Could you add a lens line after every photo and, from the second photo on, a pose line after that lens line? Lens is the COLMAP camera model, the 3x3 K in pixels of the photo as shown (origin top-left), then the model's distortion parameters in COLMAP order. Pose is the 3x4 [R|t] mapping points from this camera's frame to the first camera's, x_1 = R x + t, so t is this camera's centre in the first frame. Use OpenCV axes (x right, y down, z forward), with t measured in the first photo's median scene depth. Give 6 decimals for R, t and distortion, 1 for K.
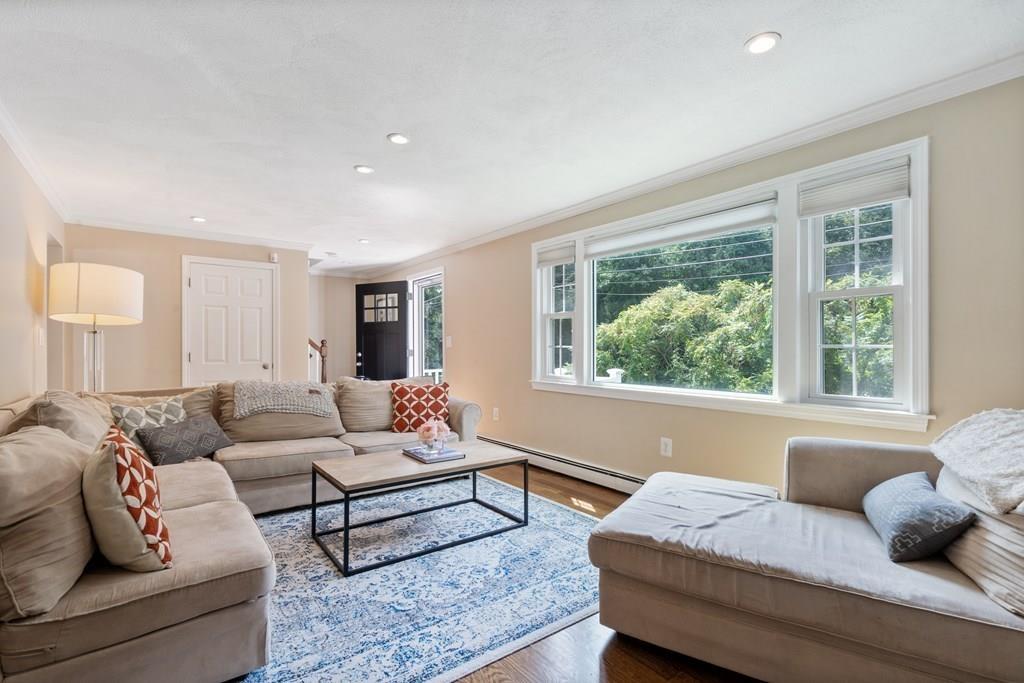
lens RADIAL K [[478.7, 0, 538.6], [0, 478.7, 348.1], [0, 0, 1]] dist [-0.005132, 0.000063]
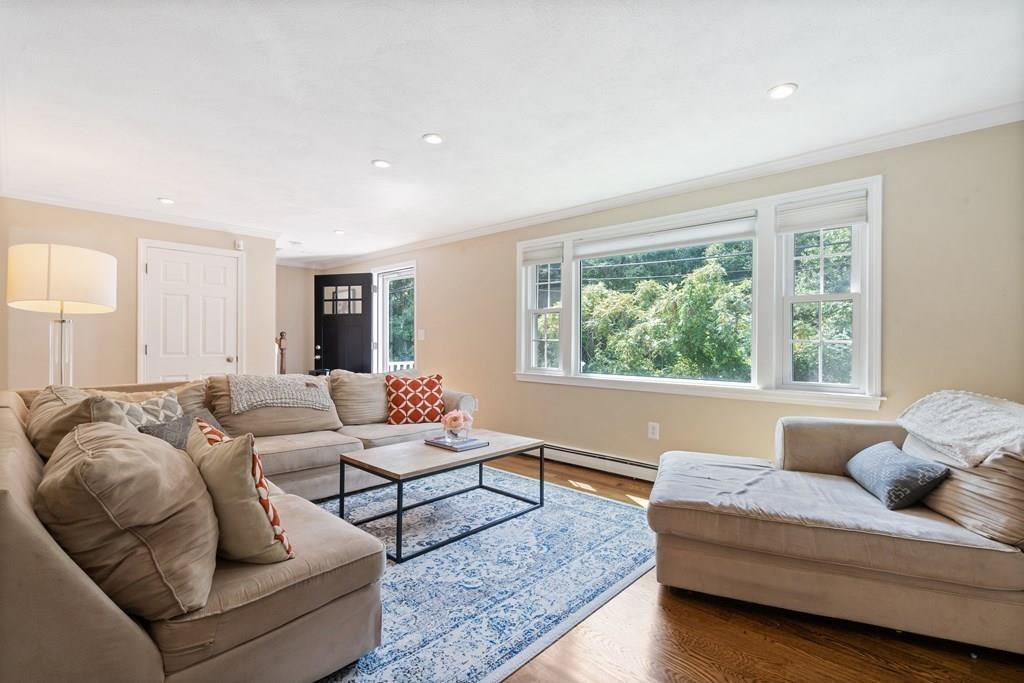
lens RADIAL K [[466.0, 0, 543.4], [0, 466.0, 341.4], [0, 0, 1]] dist [-0.010147, 0.003633]
pose [[0.983301, 0.005692, 0.181896, -0.238751], [-0.005542, 0.999984, -0.001335, 0.000876], [-0.181901, 0.000305, 0.983317, -0.033765]]
